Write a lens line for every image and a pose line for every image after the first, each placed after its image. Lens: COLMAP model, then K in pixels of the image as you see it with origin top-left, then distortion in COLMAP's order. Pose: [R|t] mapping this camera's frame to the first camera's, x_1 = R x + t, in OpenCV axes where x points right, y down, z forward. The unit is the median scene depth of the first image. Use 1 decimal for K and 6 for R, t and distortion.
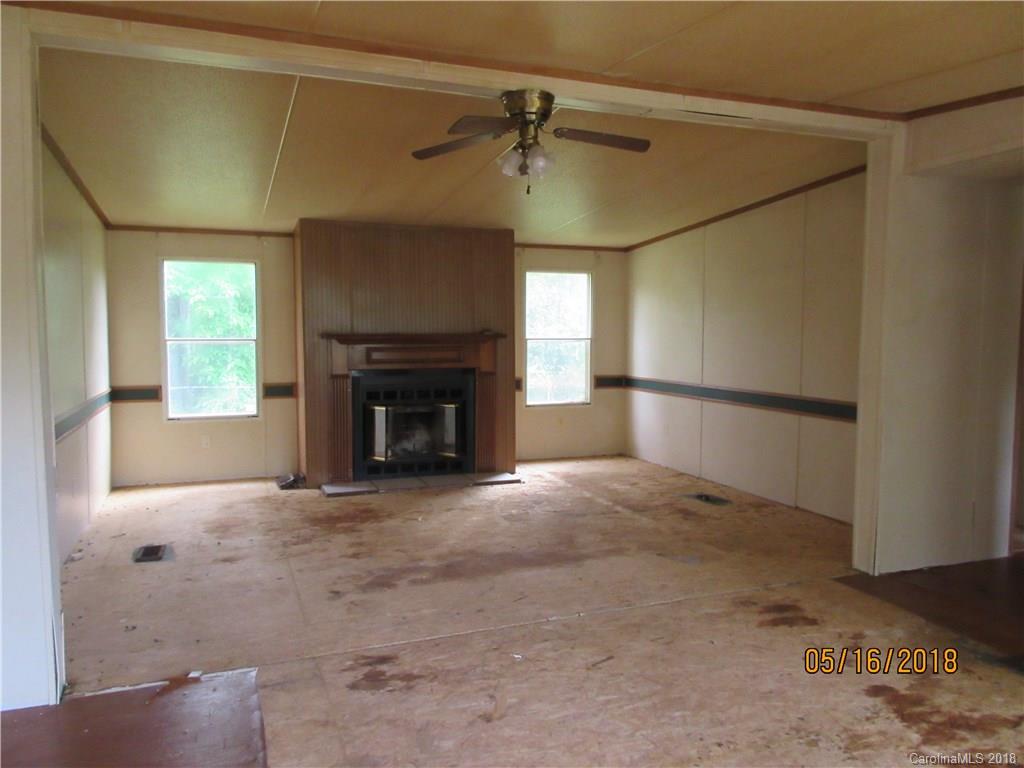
lens RADIAL K [[772.3, 0, 508.7], [0, 772.3, 383.2], [0, 0, 1]] dist [-0.006803, 0.019040]
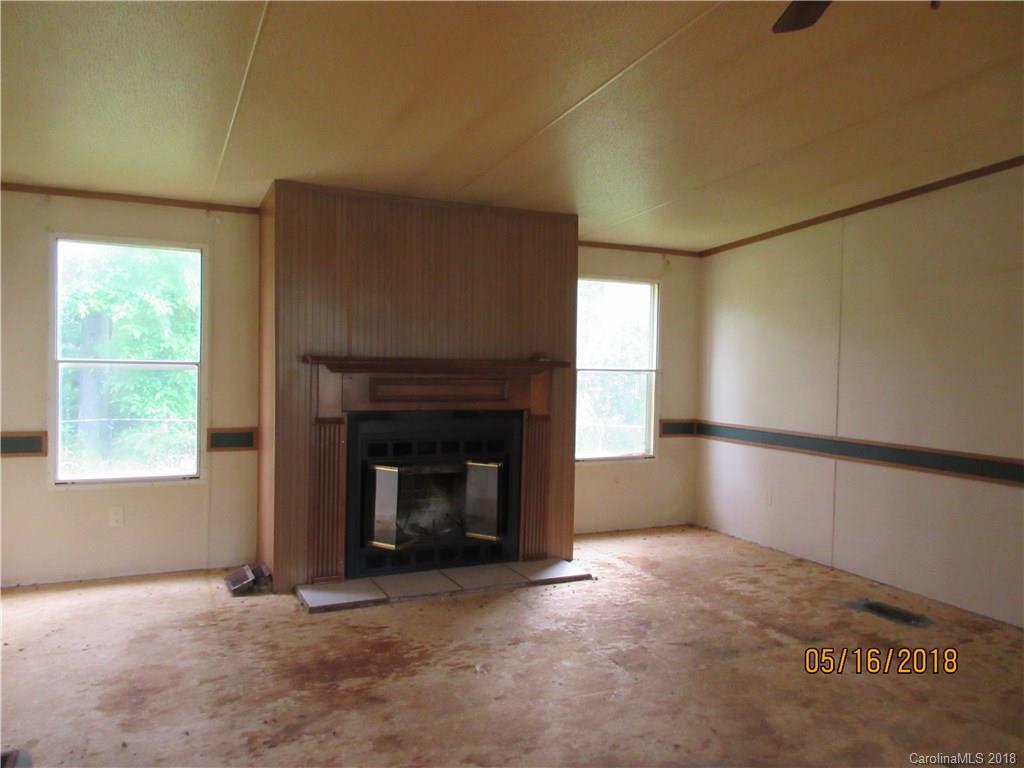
lens RADIAL K [[772.3, 0, 508.4], [0, 772.3, 380.4], [0, 0, 1]] dist [-0.006803, 0.019040]
pose [[0.996779, 0.016417, 0.078501, -0.114368], [-0.013037, 0.998974, -0.043380, -0.016261], [-0.079133, 0.042217, 0.995970, 0.317771]]
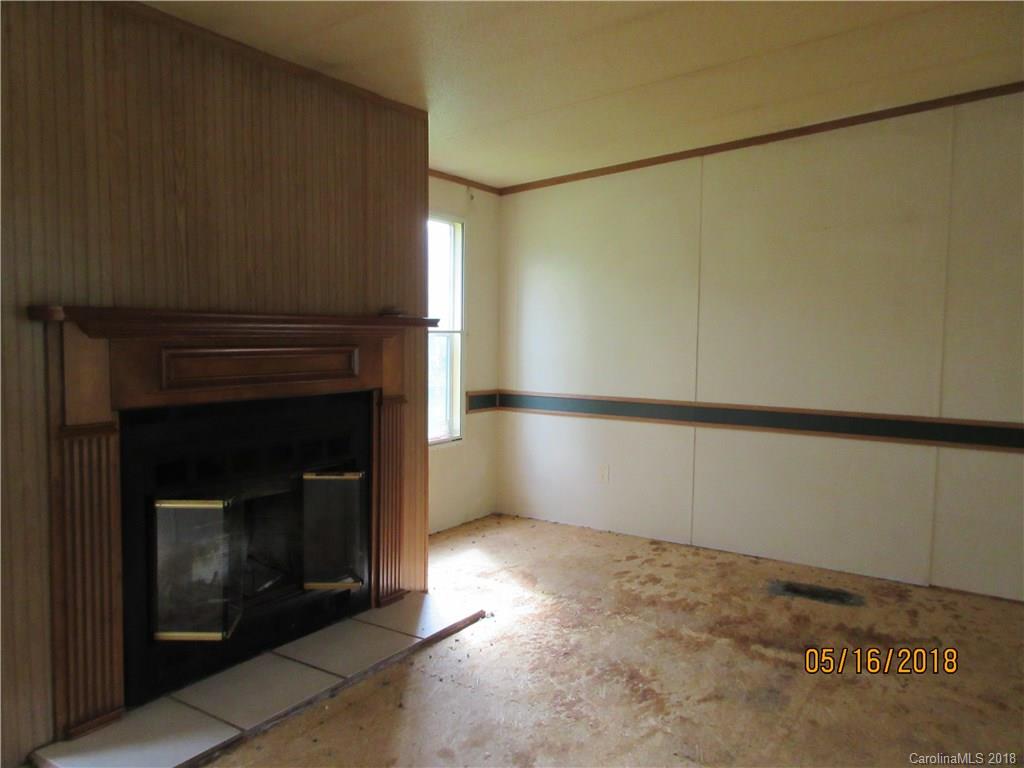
lens RADIAL K [[772.3, 0, 518.3], [0, 772.3, 376.1], [0, 0, 1]] dist [-0.006803, 0.019040]
pose [[0.810324, -0.026038, 0.585403, -0.255479], [0.031294, 0.999510, 0.001139, -0.026430], [-0.585146, 0.017397, 0.810741, 0.580341]]
